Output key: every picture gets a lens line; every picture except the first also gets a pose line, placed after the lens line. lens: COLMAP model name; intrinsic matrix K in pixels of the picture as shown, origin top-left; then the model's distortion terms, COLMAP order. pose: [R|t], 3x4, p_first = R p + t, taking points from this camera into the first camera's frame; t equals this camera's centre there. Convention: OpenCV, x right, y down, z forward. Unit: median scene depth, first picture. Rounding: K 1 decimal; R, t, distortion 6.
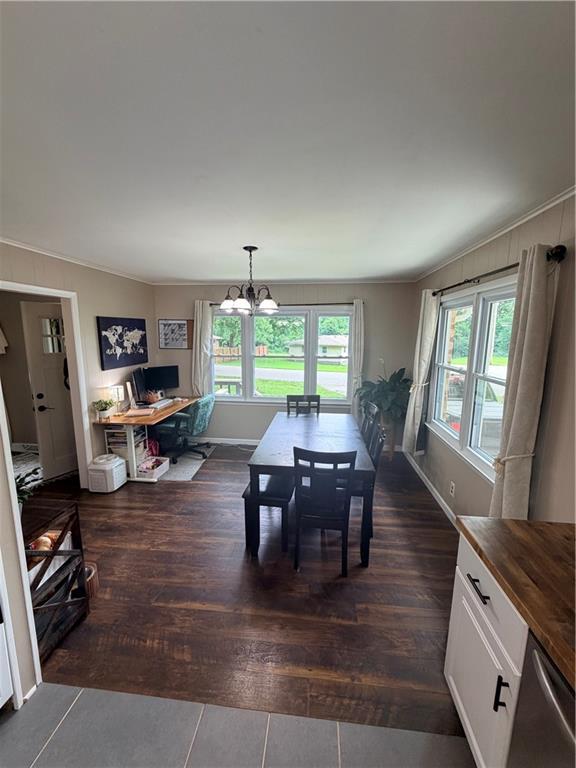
lens RADIAL K [[305.4, 0, 288.0], [0, 305.4, 384.0], [0, 0, 1]] dist [0.002414, 0.000383]
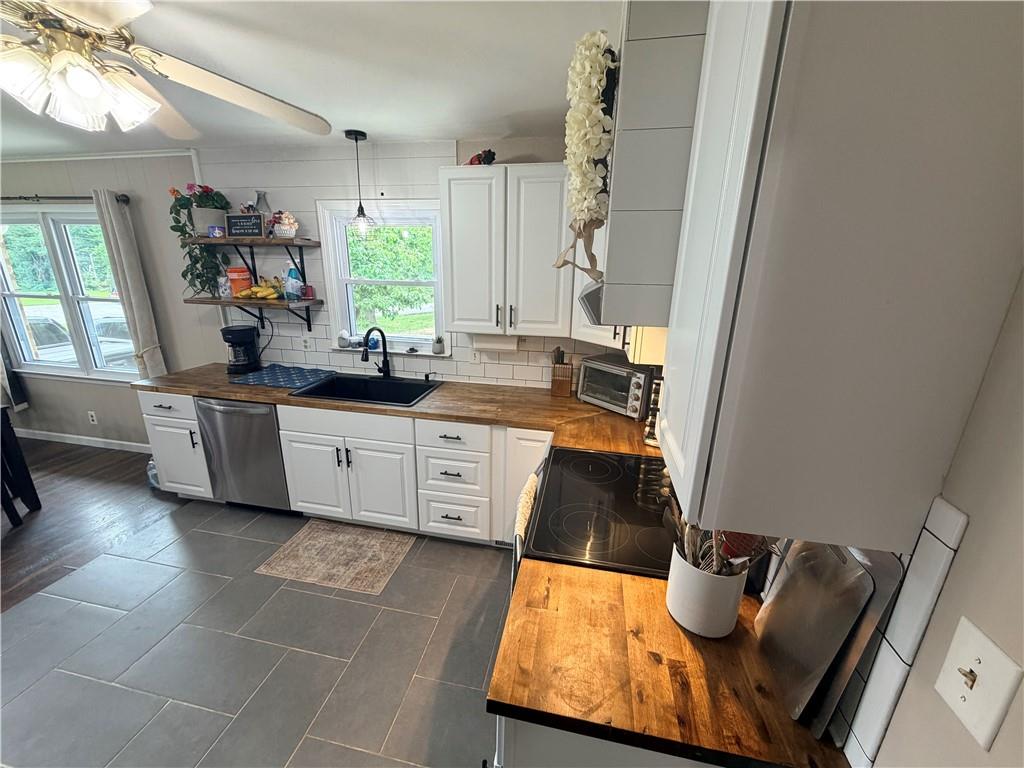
lens RADIAL K [[407.3, 0, 508.3], [0, 407.3, 385.0], [0, 0, 1]] dist [0.002414, 0.000383]
pose [[0.104678, -0.283609, 0.953210, -0.755417], [0.141721, 0.952947, 0.267967, 0.106914], [-0.984356, 0.107040, 0.139946, -0.712813]]
